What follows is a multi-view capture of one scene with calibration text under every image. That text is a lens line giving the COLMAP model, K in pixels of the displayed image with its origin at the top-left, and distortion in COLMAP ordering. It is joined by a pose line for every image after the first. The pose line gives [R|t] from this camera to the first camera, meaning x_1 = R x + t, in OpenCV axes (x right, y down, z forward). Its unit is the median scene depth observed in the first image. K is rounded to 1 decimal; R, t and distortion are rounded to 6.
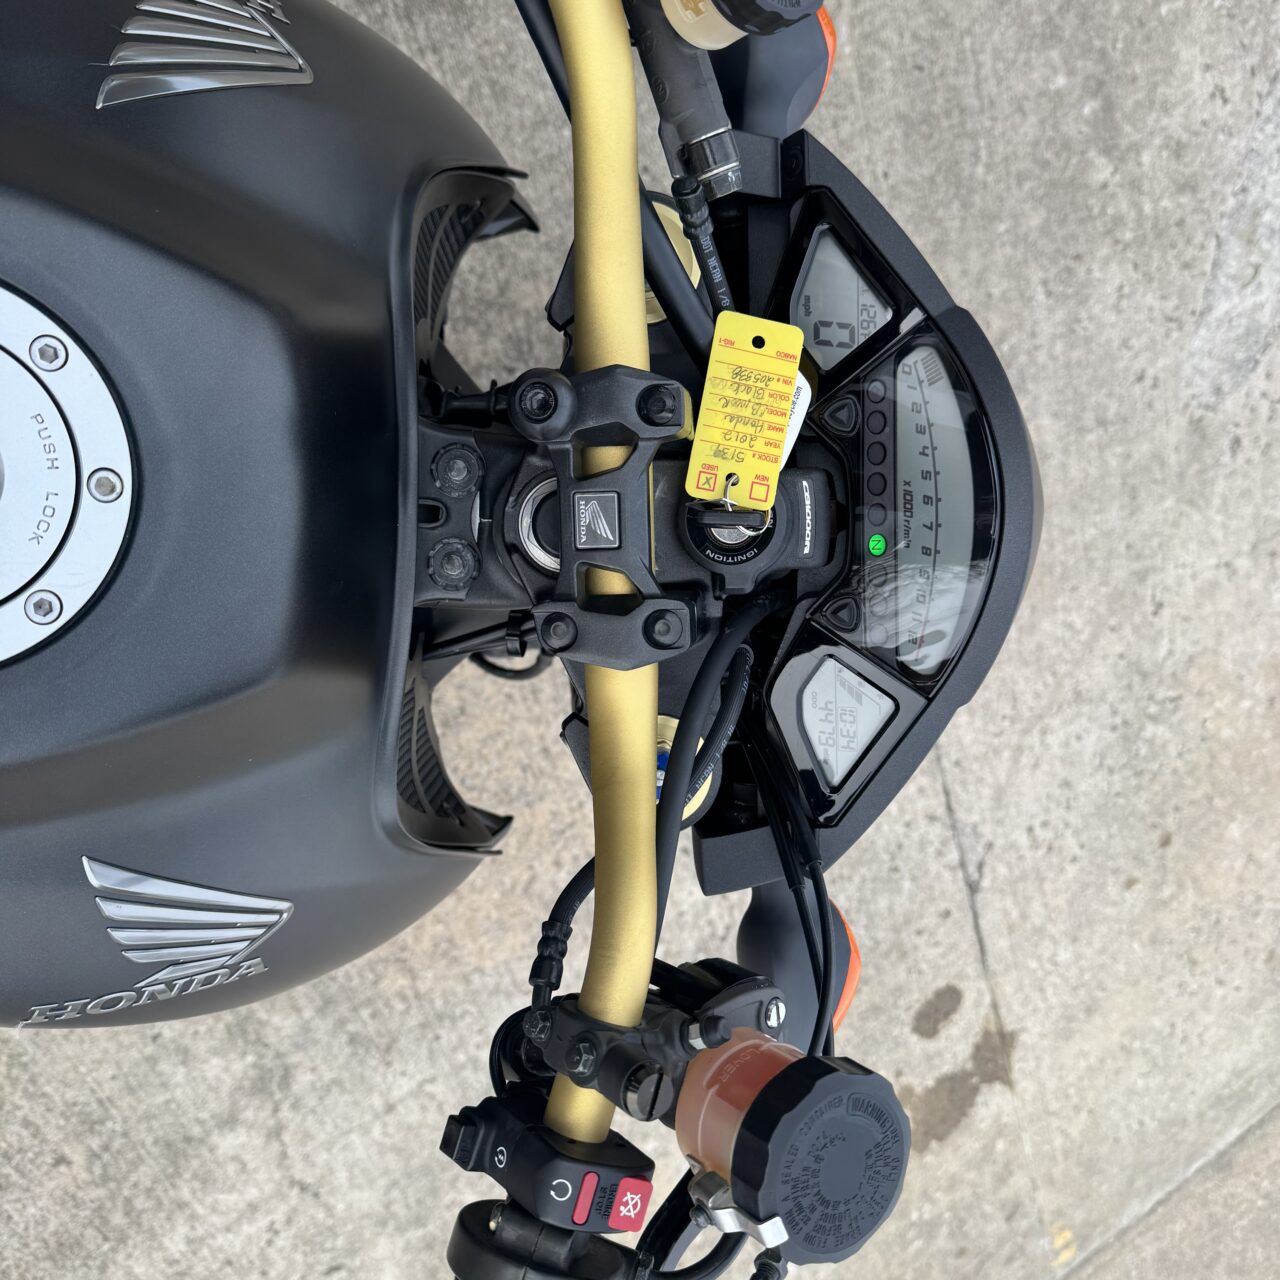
lens RADIAL K [[1178.9, 0, 637.2], [0, 1178.9, 639.4], [0, 0, 1]] dist [0.009545, 0.000000]
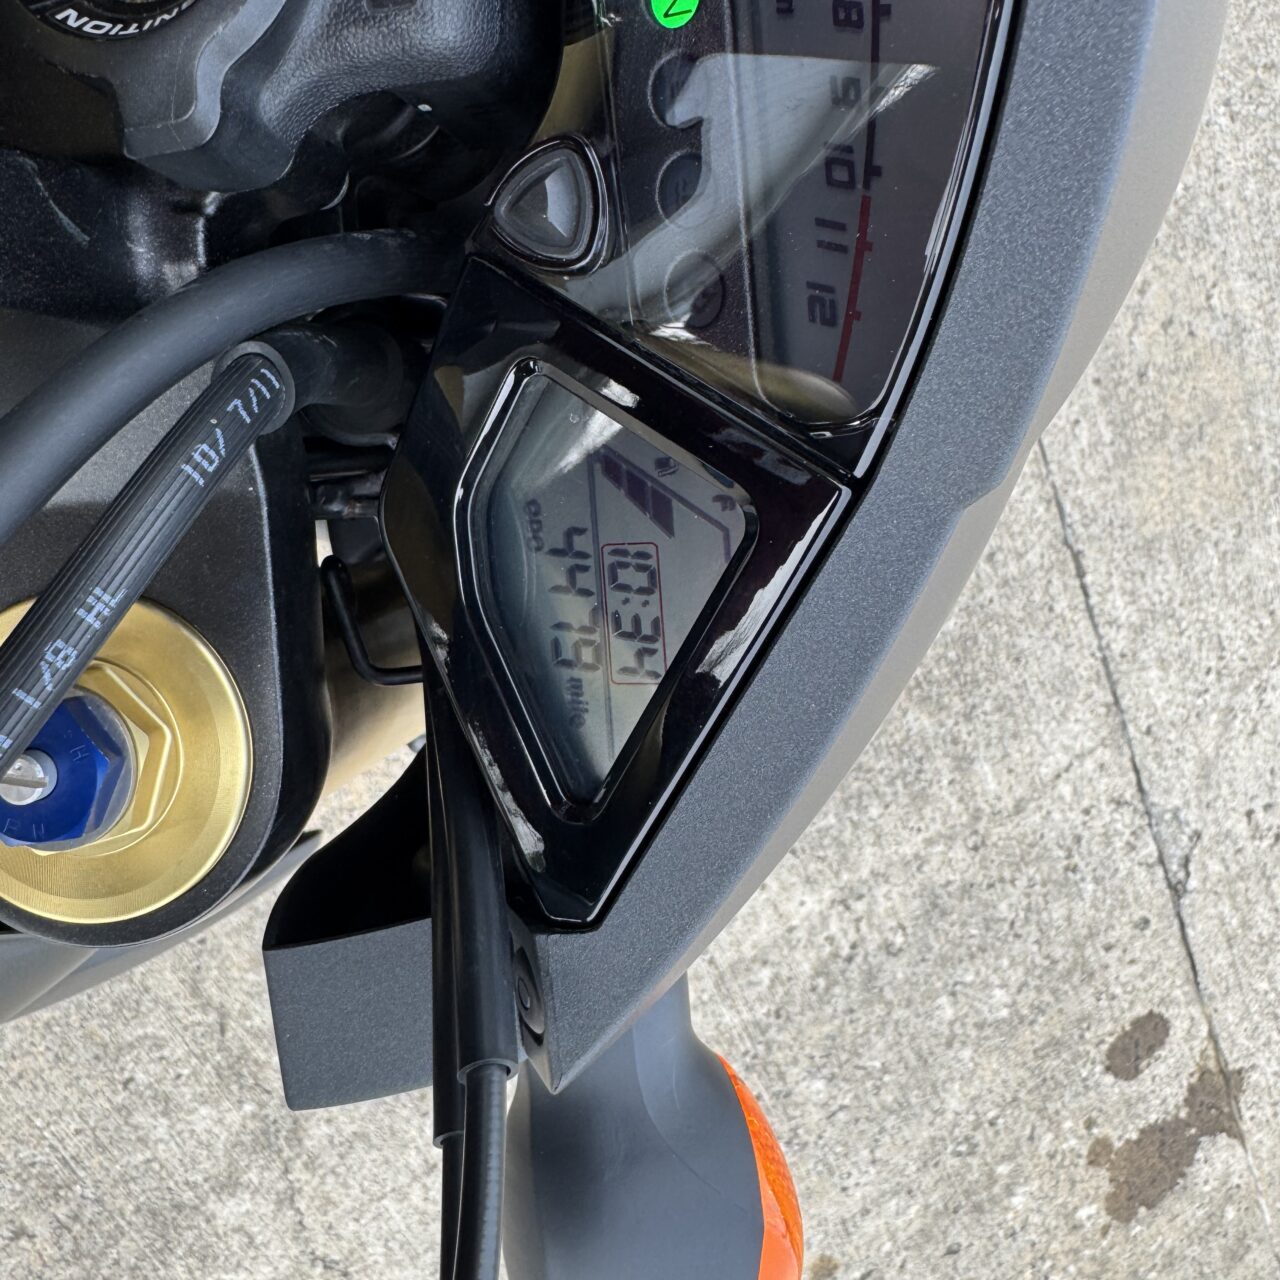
lens RADIAL K [[1178.9, 0, 655.7], [0, 1178.9, 565.4], [0, 0, 1]] dist [0.009545, 0.000000]
pose [[0.990229, -0.032447, -0.135621, 0.068207], [0.026739, 0.998687, -0.043700, 0.023166], [0.136861, 0.039647, 0.989797, 0.204808]]
